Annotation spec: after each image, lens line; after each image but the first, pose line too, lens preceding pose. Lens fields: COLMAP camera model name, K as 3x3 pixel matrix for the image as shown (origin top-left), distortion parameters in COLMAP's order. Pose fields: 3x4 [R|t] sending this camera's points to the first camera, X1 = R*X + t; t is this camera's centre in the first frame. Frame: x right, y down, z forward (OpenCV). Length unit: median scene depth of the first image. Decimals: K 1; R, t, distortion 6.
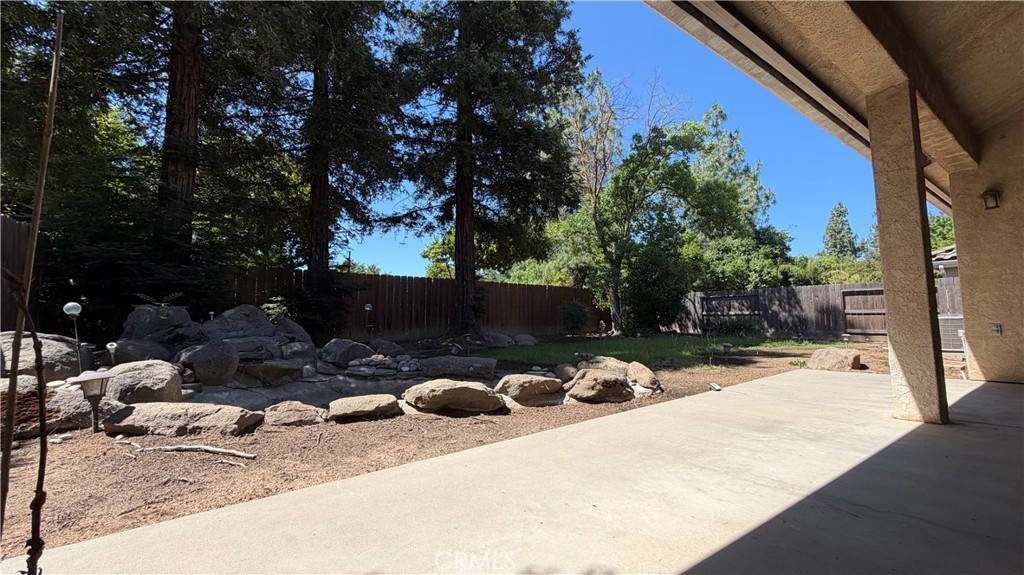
lens RADIAL K [[406.2, 0, 511.4], [0, 406.2, 288.8], [0, 0, 1]] dist [-0.002065, 0.000937]
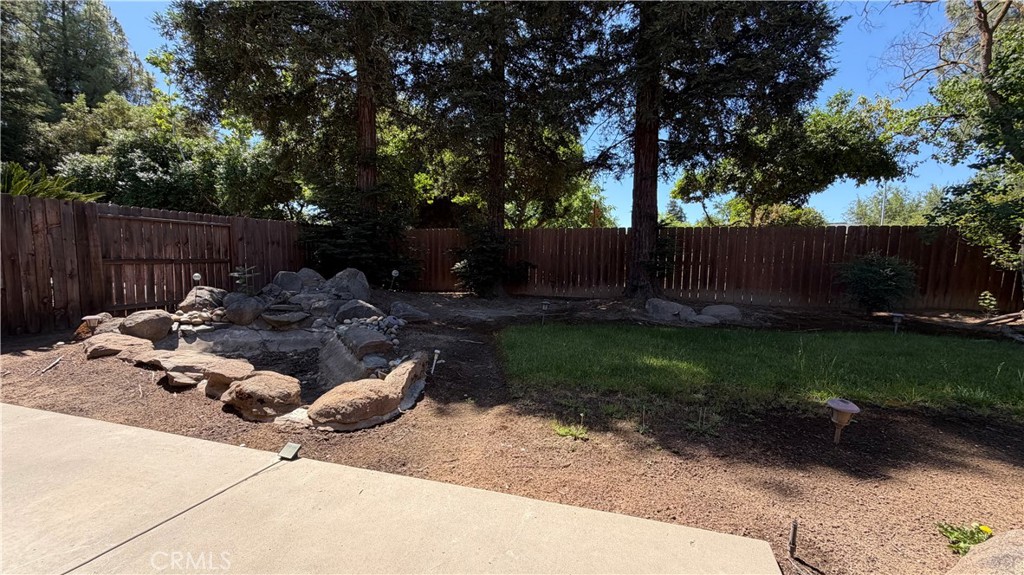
lens RADIAL K [[406.2, 0, 510.1], [0, 406.2, 290.5], [0, 0, 1]] dist [-0.002065, 0.000937]
pose [[0.560497, 0.082744, -0.824013, 0.838619], [0.048692, 0.989982, 0.132530, -0.046252], [0.826724, -0.114406, 0.550853, 0.697218]]
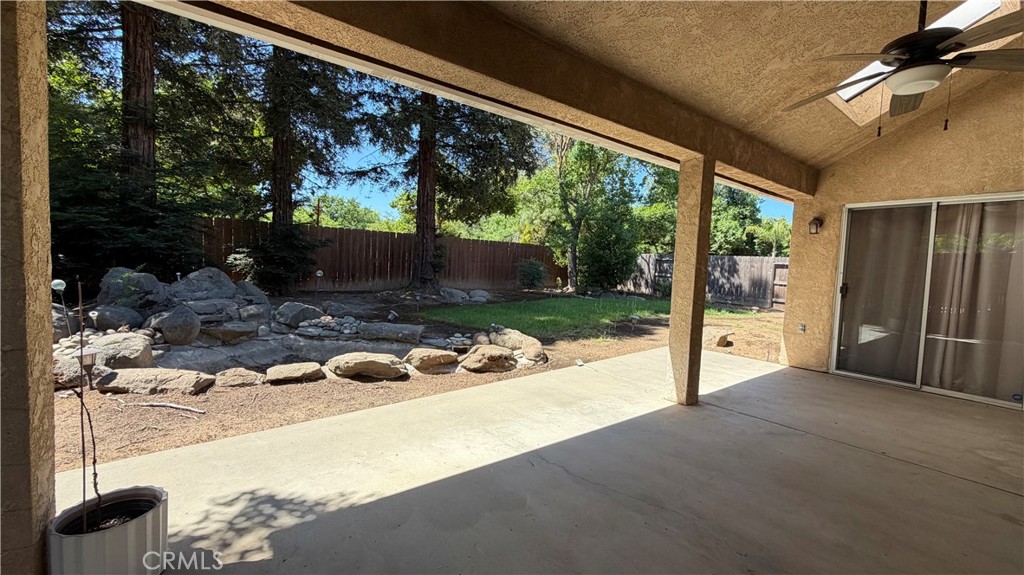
lens RADIAL K [[406.2, 0, 512.1], [0, 406.2, 287.8], [0, 0, 1]] dist [-0.002065, 0.000937]
pose [[0.997910, 0.049963, 0.040980, 0.157926], [-0.055441, 0.987764, 0.145770, -0.122108], [-0.033196, -0.147737, 0.988469, -0.170542]]
